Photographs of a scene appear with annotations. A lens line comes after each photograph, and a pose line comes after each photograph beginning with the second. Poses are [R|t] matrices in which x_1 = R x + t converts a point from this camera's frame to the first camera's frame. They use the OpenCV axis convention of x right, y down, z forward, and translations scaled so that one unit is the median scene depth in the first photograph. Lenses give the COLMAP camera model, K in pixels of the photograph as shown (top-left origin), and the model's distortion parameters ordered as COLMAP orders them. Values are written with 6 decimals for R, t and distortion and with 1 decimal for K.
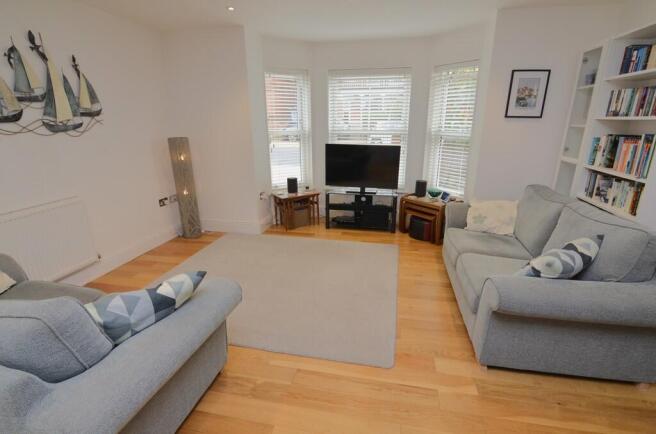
lens RADIAL K [[318.2, 0, 332.2], [0, 318.2, 221.6], [0, 0, 1]] dist [-0.000725, -0.011065]
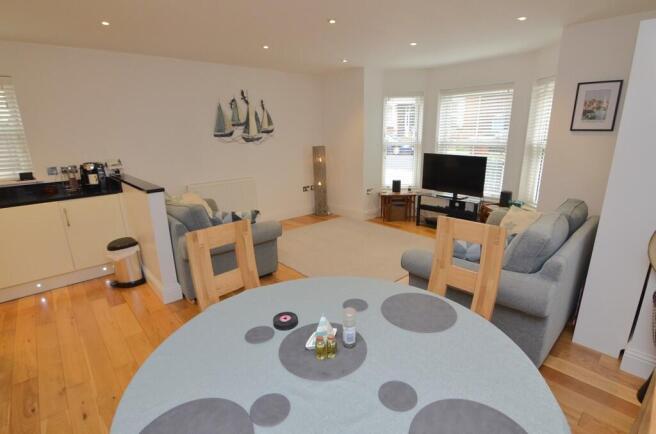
lens RADIAL K [[315.8, 0, 328.0], [0, 315.8, 217.0], [0, 0, 1]] dist [-0.000853, -0.000623]
pose [[0.814855, 0.141245, -0.562193, 0.403955], [-0.163743, 0.986447, 0.010501, 0.036513], [0.556057, 0.083498, 0.826940, -0.155467]]
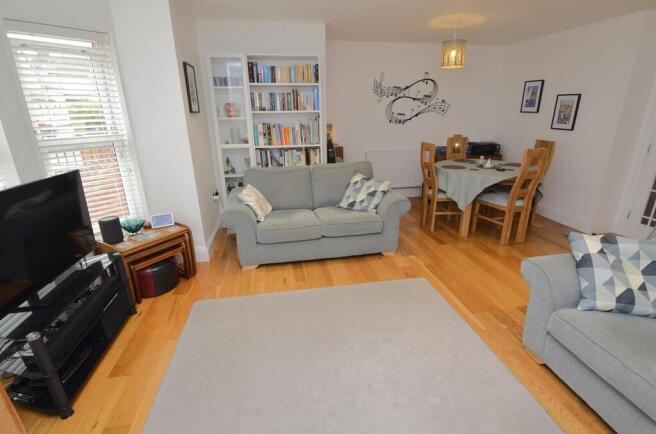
lens RADIAL K [[318.2, 0, 332.2], [0, 318.2, 221.6], [0, 0, 1]] dist [-0.000725, -0.011065]
pose [[-0.383766, -0.301474, 0.872833, -0.431778], [0.294280, 0.855998, 0.425048, -0.265732], [-0.875284, 0.419977, -0.239785, 0.803769]]
